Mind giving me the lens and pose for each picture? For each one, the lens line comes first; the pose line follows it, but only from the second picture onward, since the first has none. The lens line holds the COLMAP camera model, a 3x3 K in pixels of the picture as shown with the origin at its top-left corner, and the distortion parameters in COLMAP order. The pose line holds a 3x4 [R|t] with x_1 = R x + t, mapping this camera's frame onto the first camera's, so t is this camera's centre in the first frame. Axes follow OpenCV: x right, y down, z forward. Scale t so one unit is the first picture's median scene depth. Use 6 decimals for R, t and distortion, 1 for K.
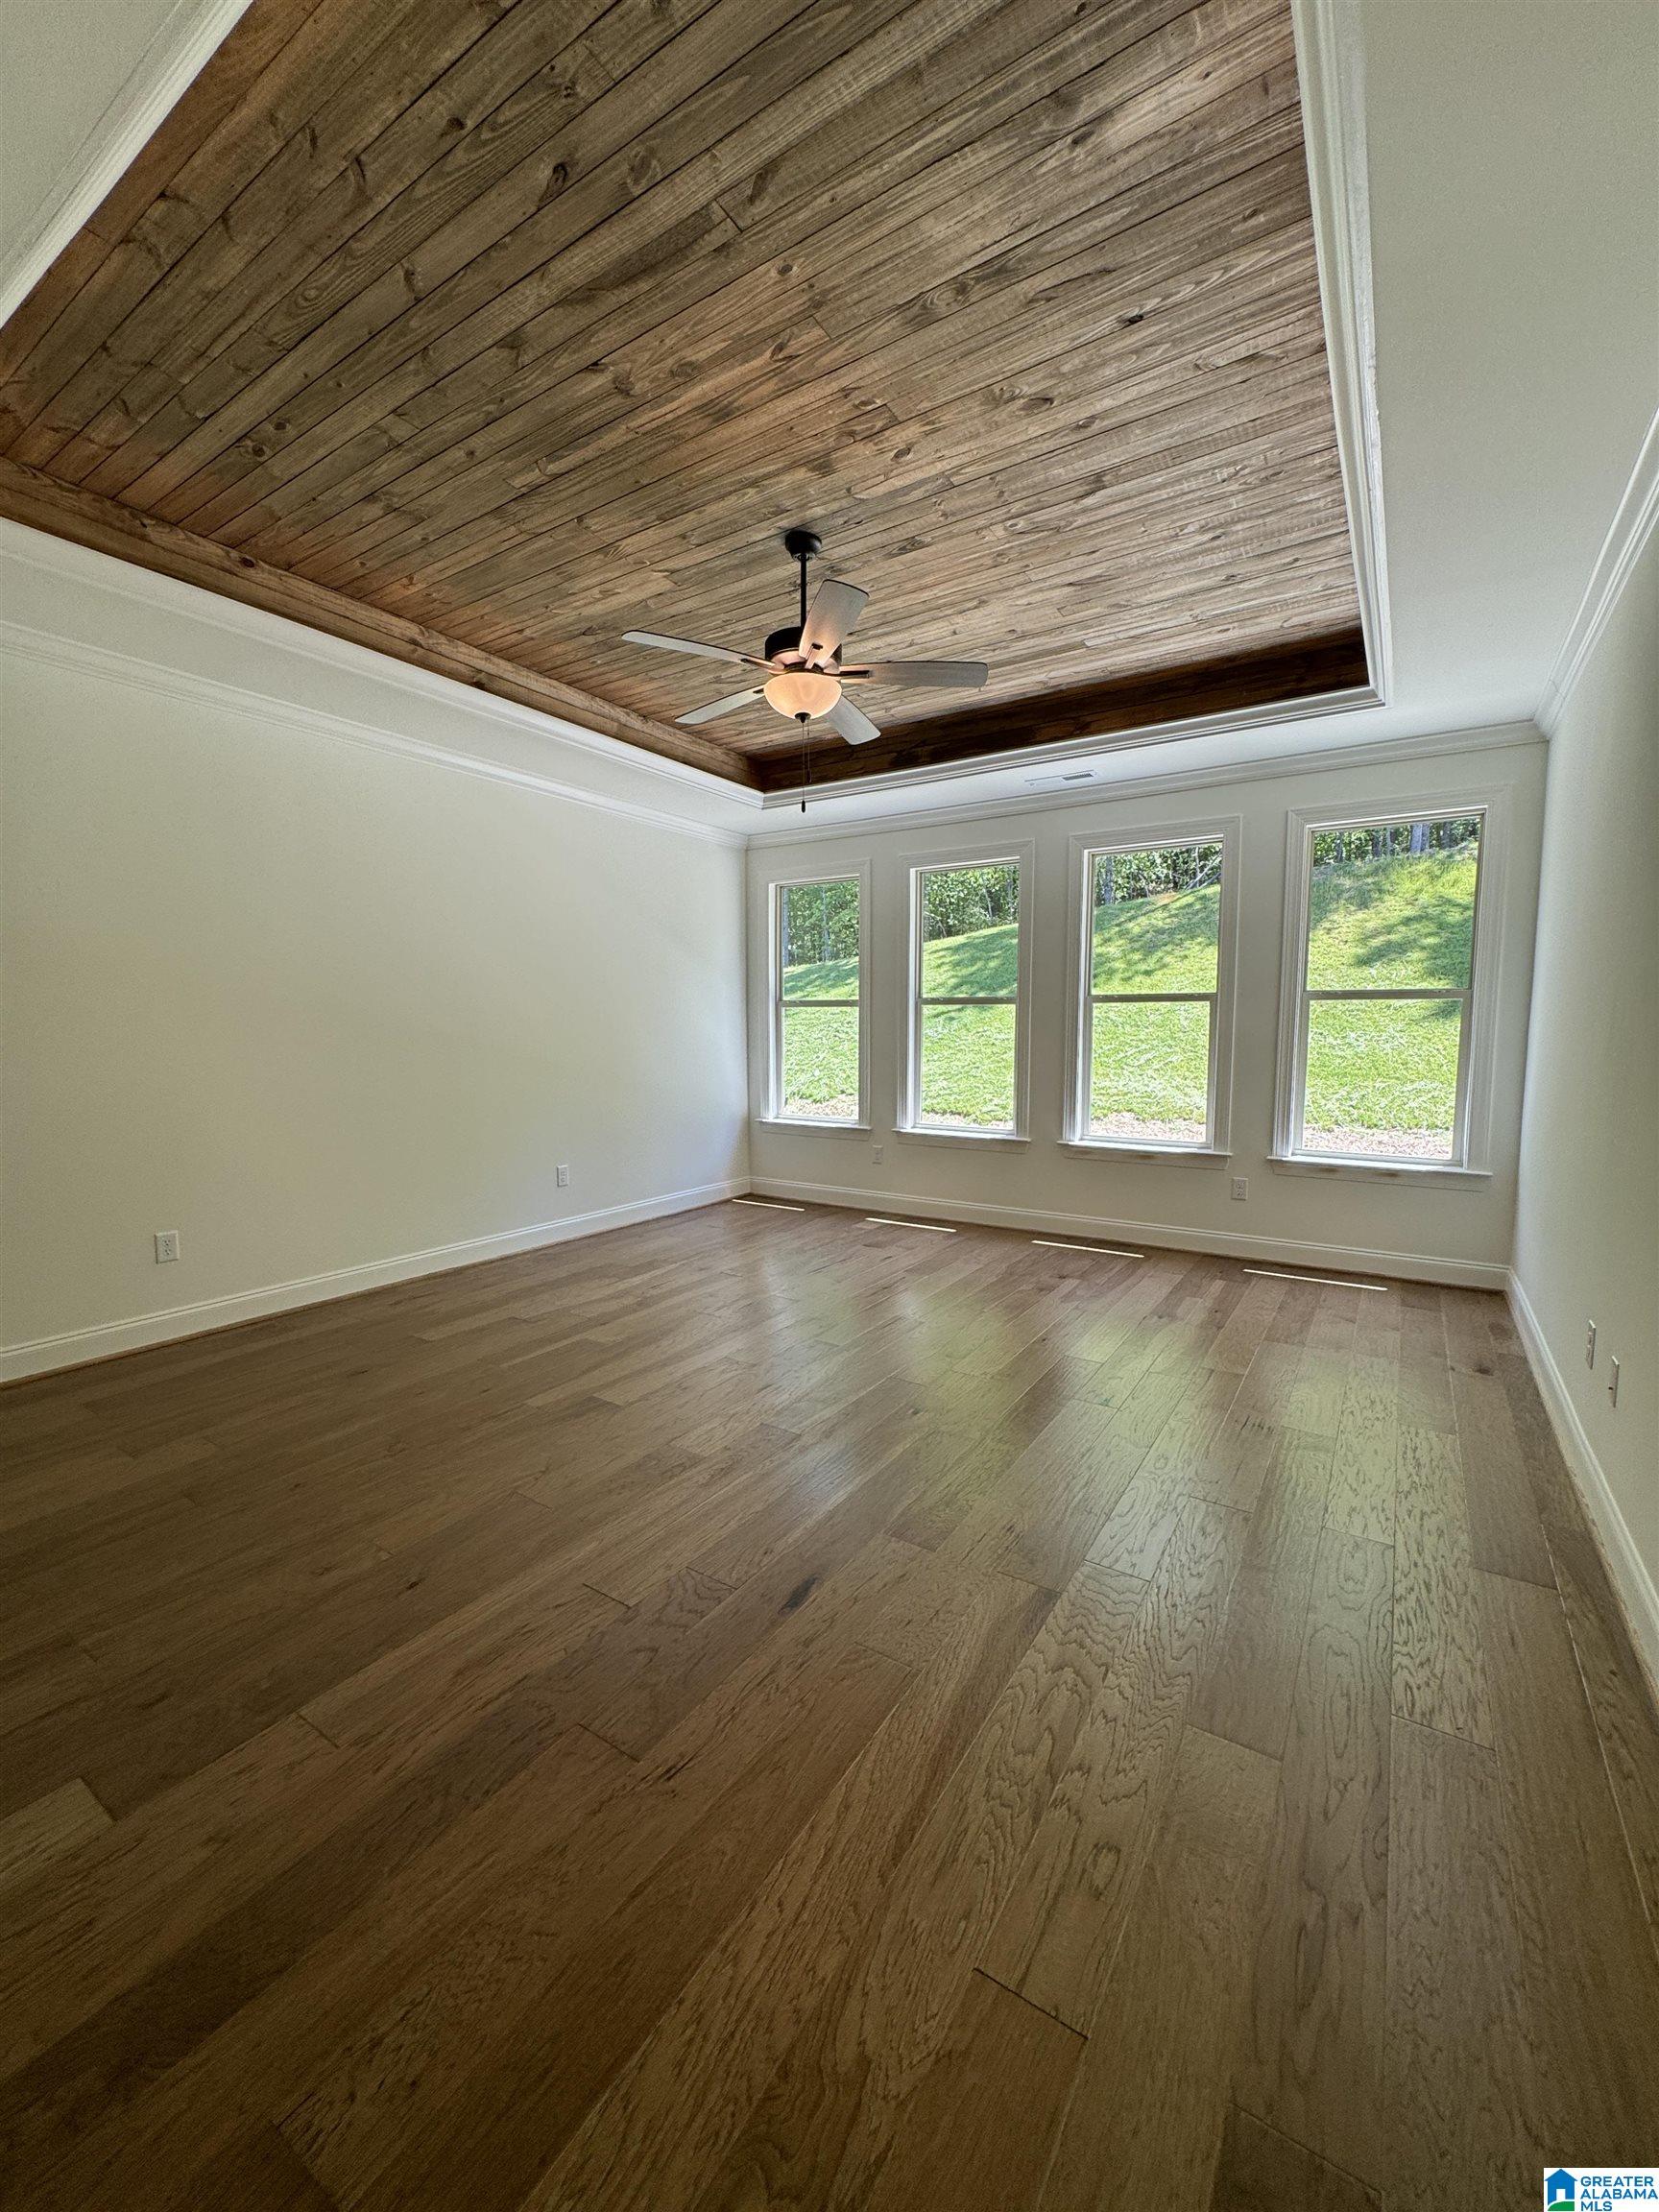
lens RADIAL K [[882.1, 0, 829.5], [0, 882.1, 1106.0], [0, 0, 1]] dist [-0.005434, 0.000914]
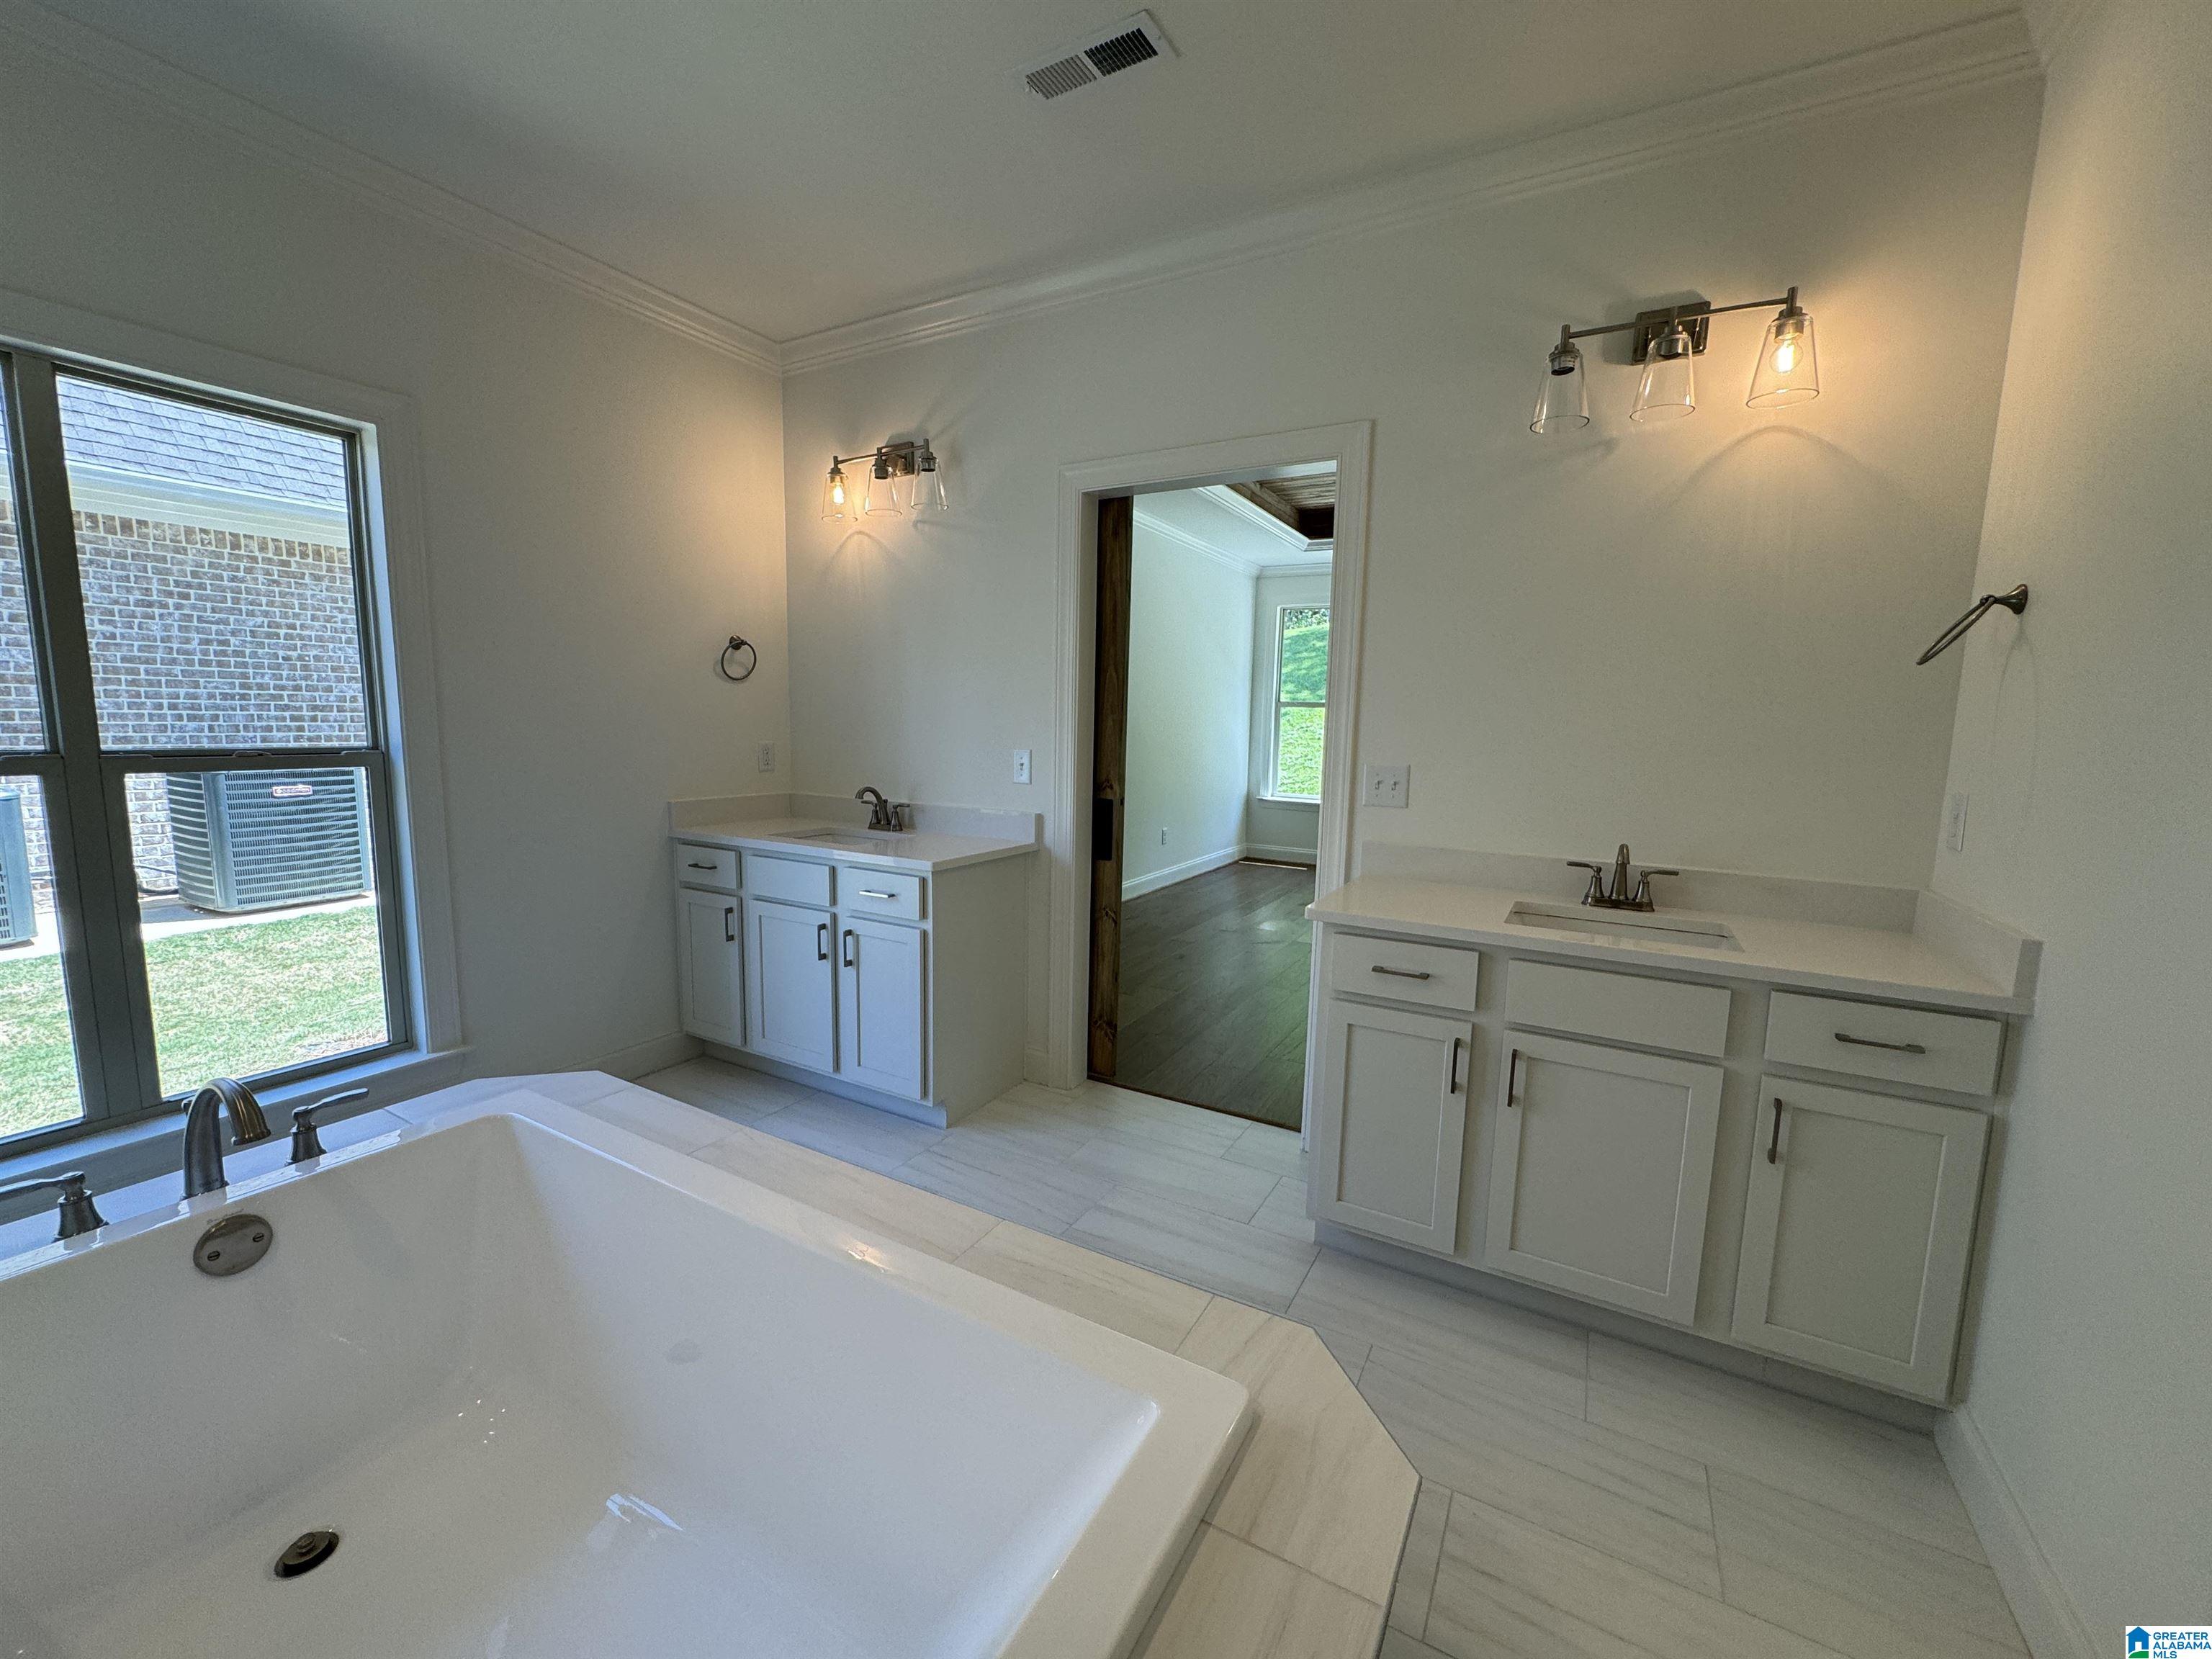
lens RADIAL K [[882.1, 0, 1106.0], [0, 882.1, 829.5], [0, 0, 1]] dist [-0.005434, 0.000914]
pose [[0.998379, 0.014180, 0.055128, -0.517554], [-0.016165, 0.999231, 0.035730, 0.026725], [-0.054579, -0.036563, 0.997840, -0.319156]]
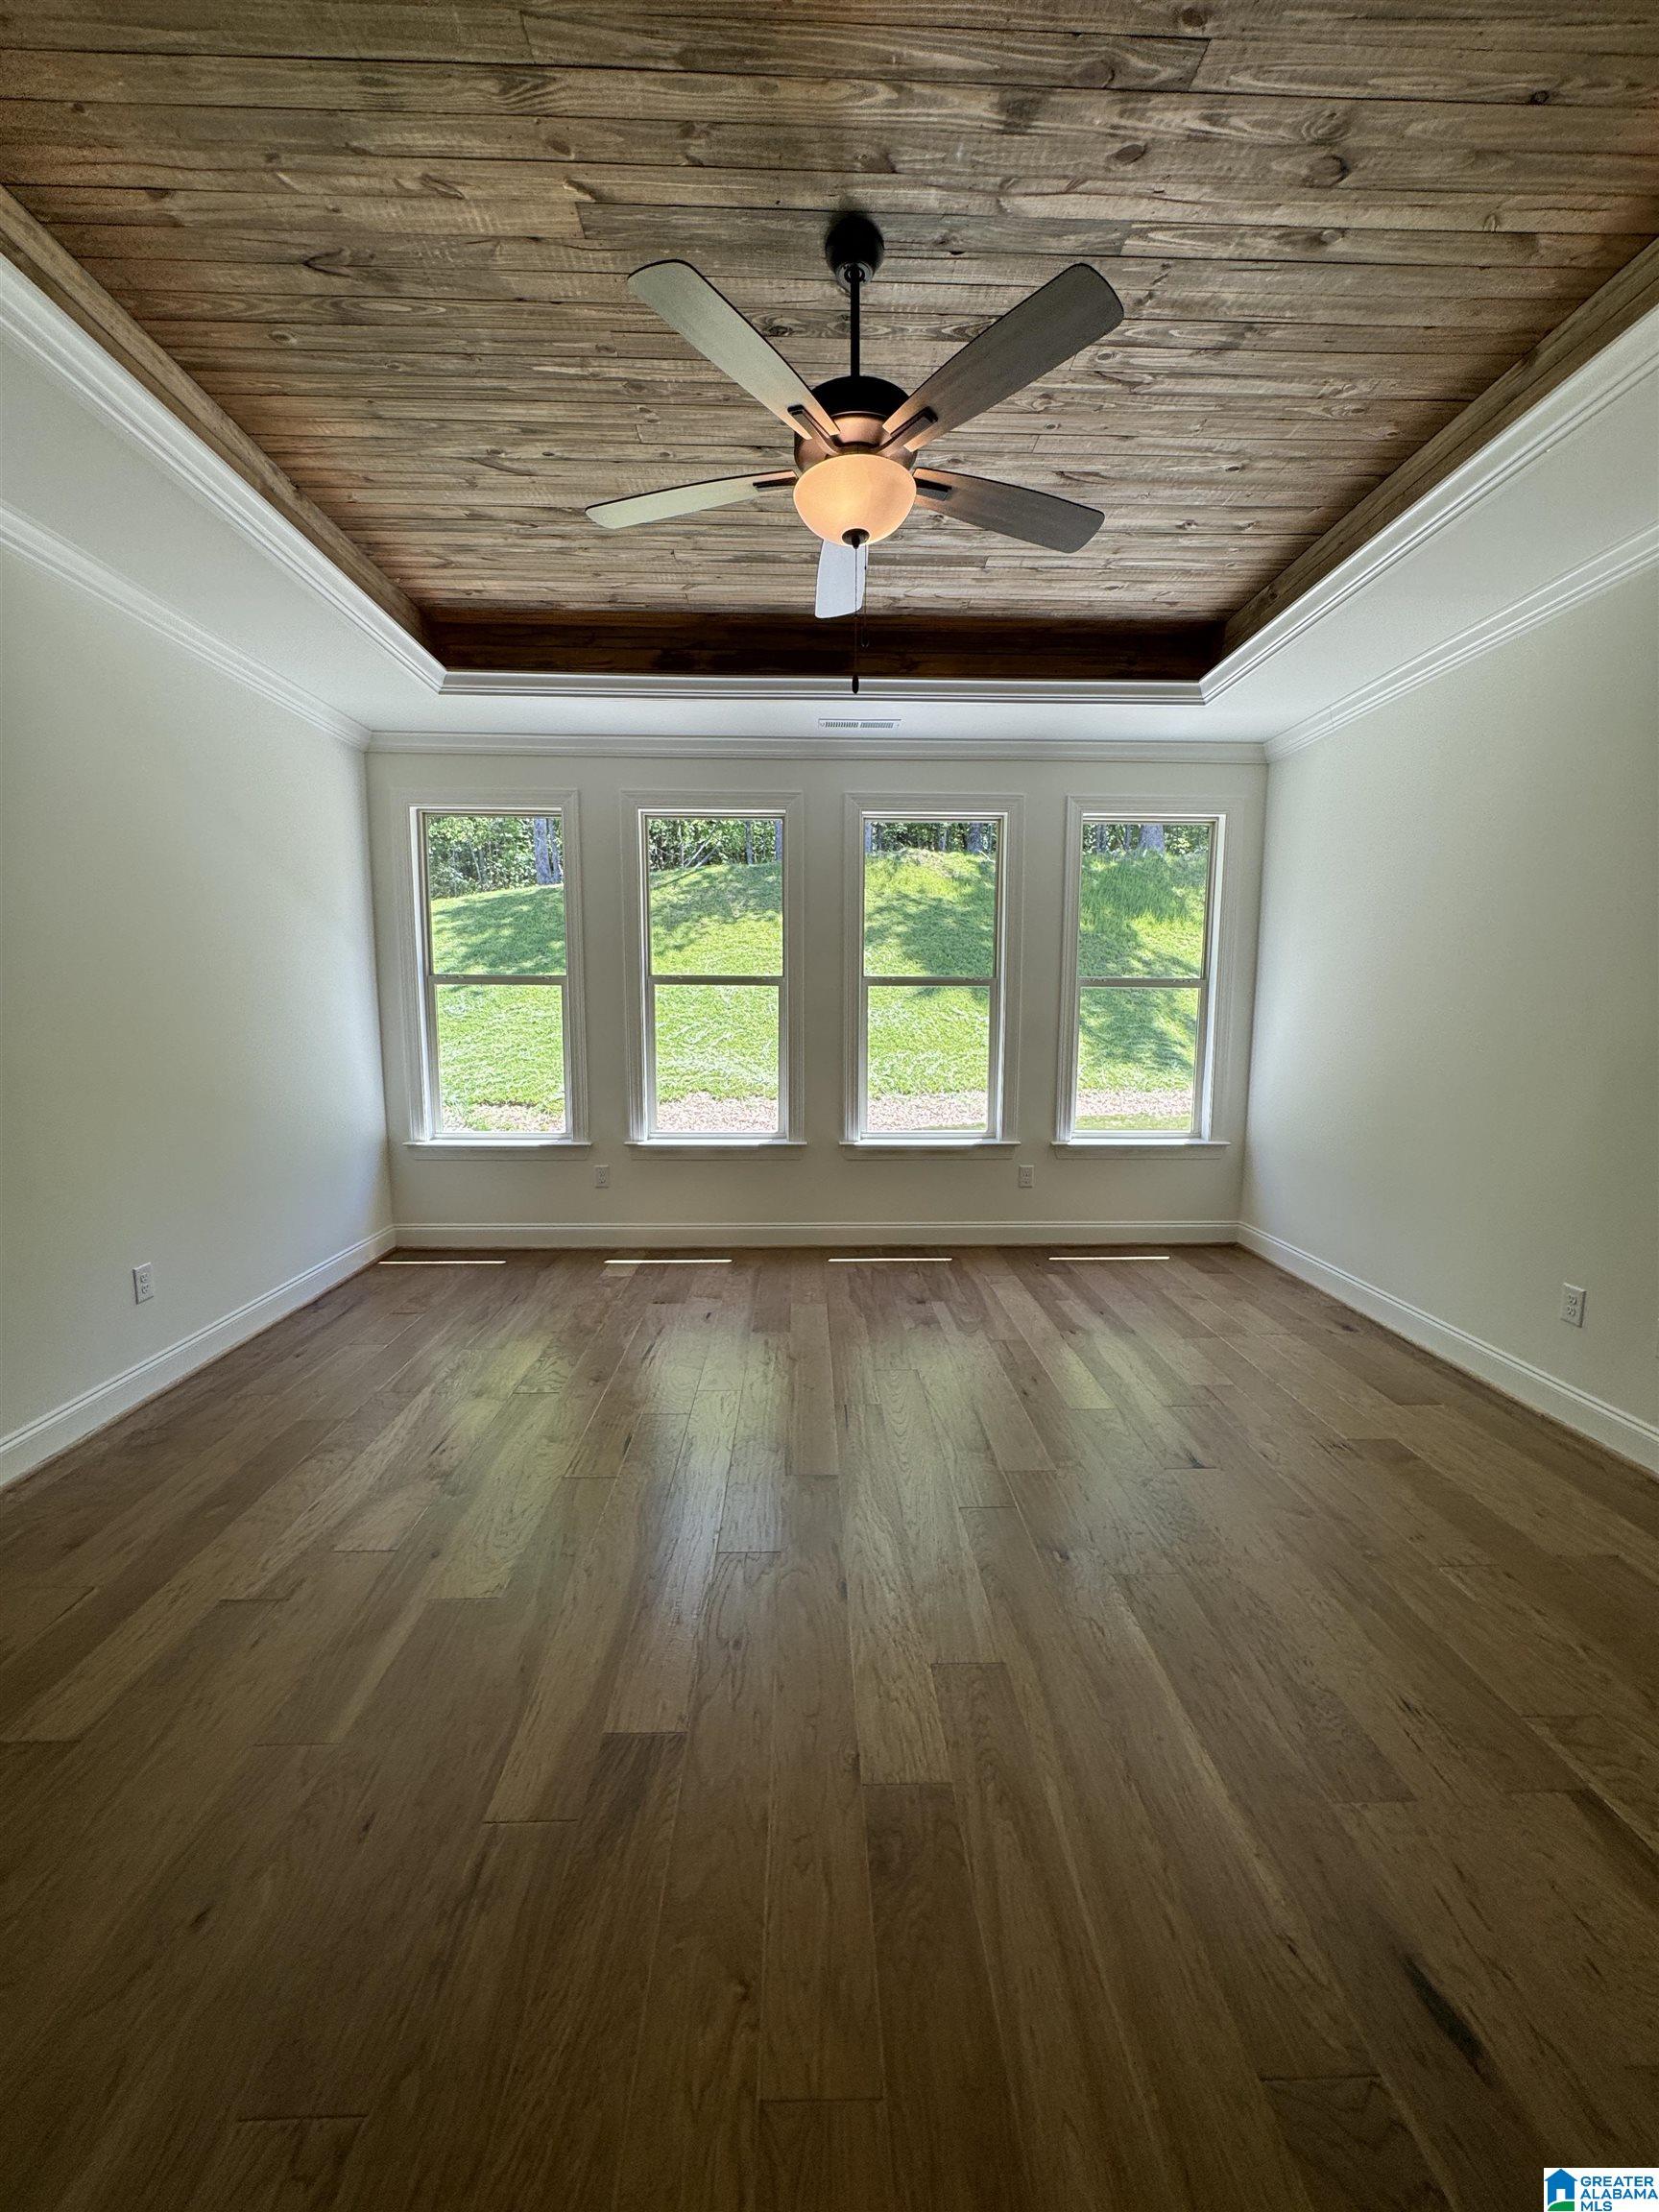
lens RADIAL K [[882.1, 0, 829.5], [0, 882.1, 1106.0], [0, 0, 1]] dist [-0.005434, 0.000914]
pose [[0.820602, -0.065855, 0.567694, -0.289172], [0.048120, 0.997773, 0.046189, -0.044009], [-0.569471, -0.010585, 0.821943, 0.327738]]
